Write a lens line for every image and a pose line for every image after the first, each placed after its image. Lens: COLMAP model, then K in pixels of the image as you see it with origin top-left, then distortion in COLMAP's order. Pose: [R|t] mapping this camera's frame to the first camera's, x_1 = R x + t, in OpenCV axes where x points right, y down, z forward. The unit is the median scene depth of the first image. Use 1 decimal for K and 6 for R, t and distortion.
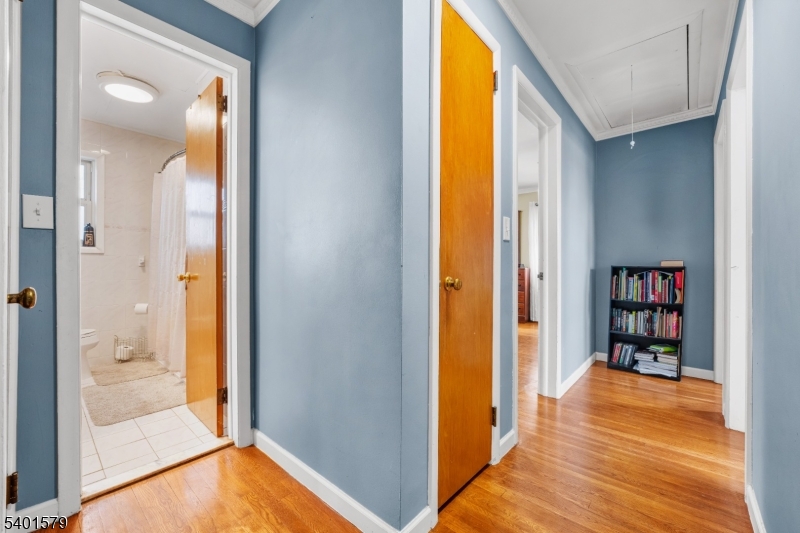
lens RADIAL K [[325.0, 0, 403.8], [0, 325.0, 268.7], [0, 0, 1]] dist [-0.019501, -0.000265]
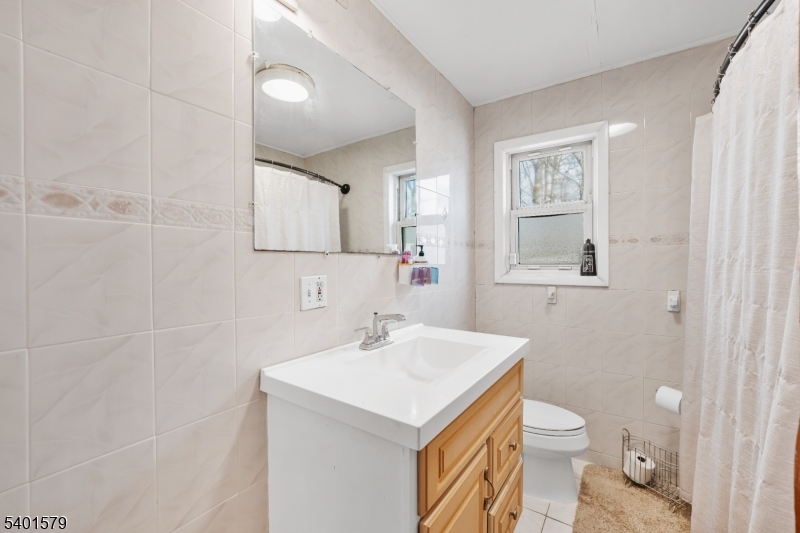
lens RADIAL K [[325.0, 0, 403.6], [0, 325.0, 265.6], [0, 0, 1]] dist [-0.019501, -0.000265]
pose [[0.116819, 0.006510, -0.993132, -0.385698], [0.008428, 0.999936, 0.007546, -0.095659], [0.993117, -0.009251, 0.116756, 0.550842]]
